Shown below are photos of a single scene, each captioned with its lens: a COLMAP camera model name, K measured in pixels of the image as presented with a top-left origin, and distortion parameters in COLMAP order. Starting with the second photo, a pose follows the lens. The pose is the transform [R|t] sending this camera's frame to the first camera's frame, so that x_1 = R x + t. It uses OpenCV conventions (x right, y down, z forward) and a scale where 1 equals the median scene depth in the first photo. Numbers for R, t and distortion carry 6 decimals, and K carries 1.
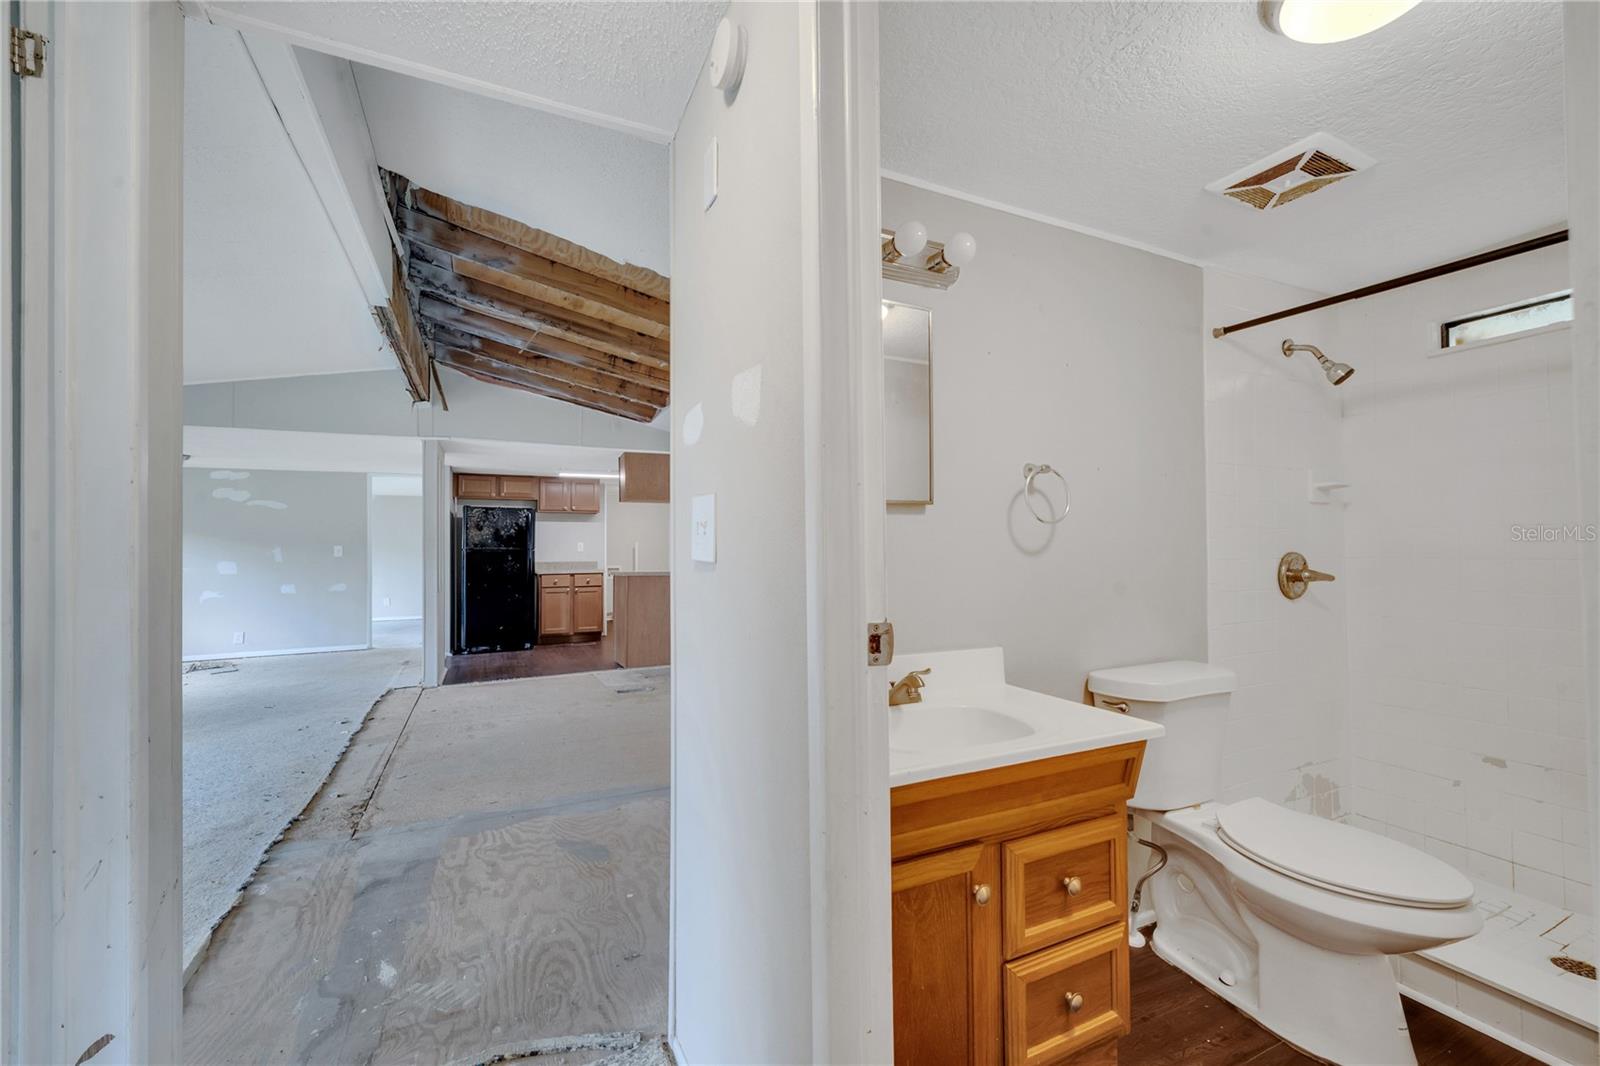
lens RADIAL K [[649.6, 0, 794.2], [0, 649.6, 529.2], [0, 0, 1]] dist [0.006082, -0.002060]
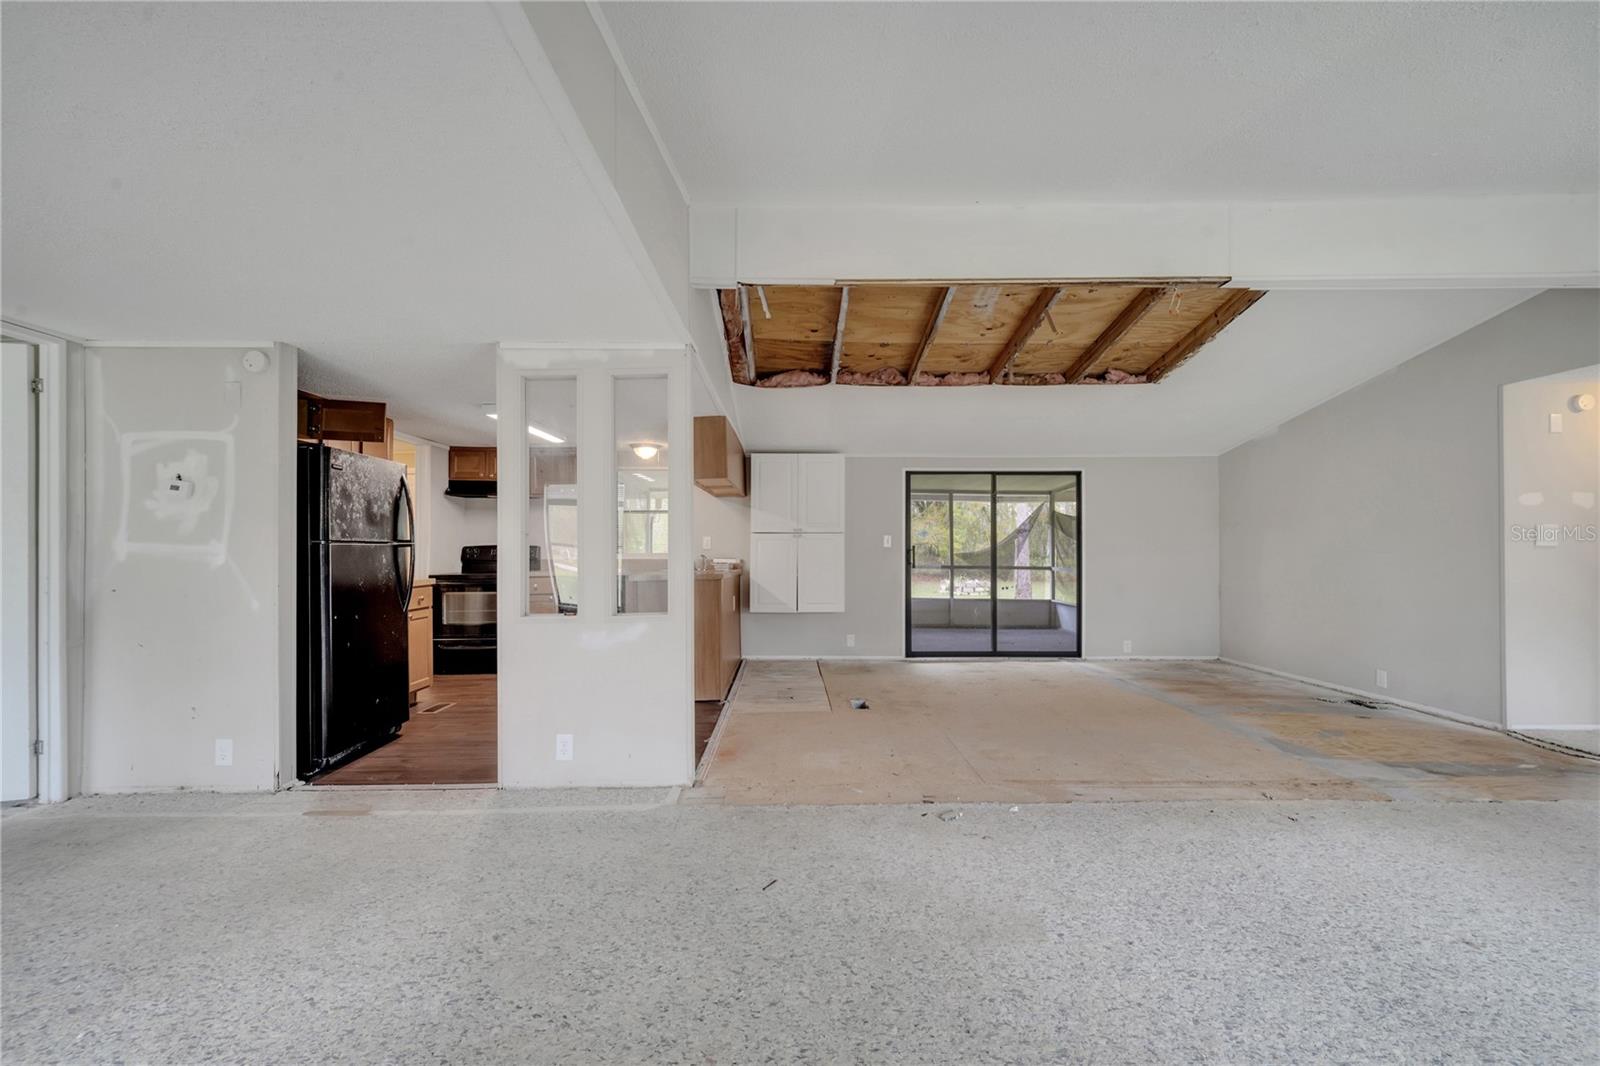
lens RADIAL K [[649.6, 0, 797.6], [0, 649.6, 540.3], [0, 0, 1]] dist [0.006082, -0.002060]
pose [[0.420933, 0.014891, 0.906969, -0.817574], [-0.028046, 0.999601, -0.003395, 0.023597], [-0.906658, -0.024007, 0.421183, 0.538668]]
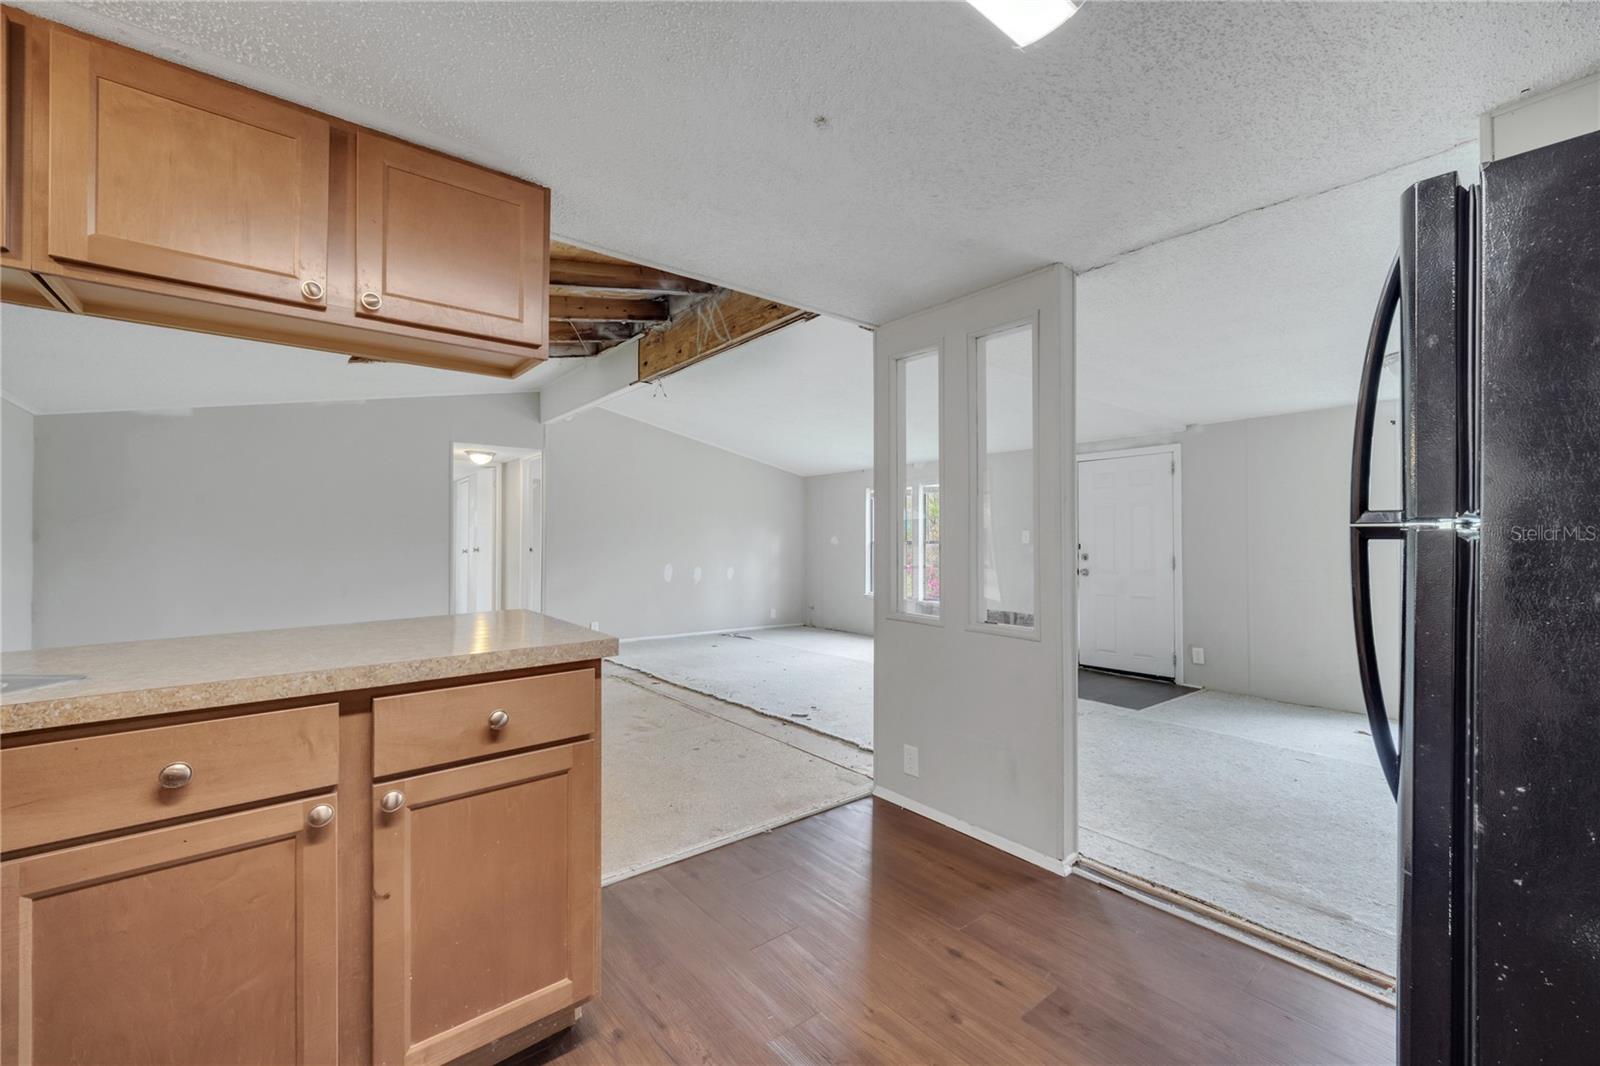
lens RADIAL K [[649.6, 0, 796.6], [0, 649.6, 533.6], [0, 0, 1]] dist [0.006082, -0.002060]
pose [[-0.970830, 0.008785, -0.239606, -0.284590], [0.018877, 0.999027, -0.039857, 0.039339], [0.239023, -0.043217, -0.970052, 1.198880]]
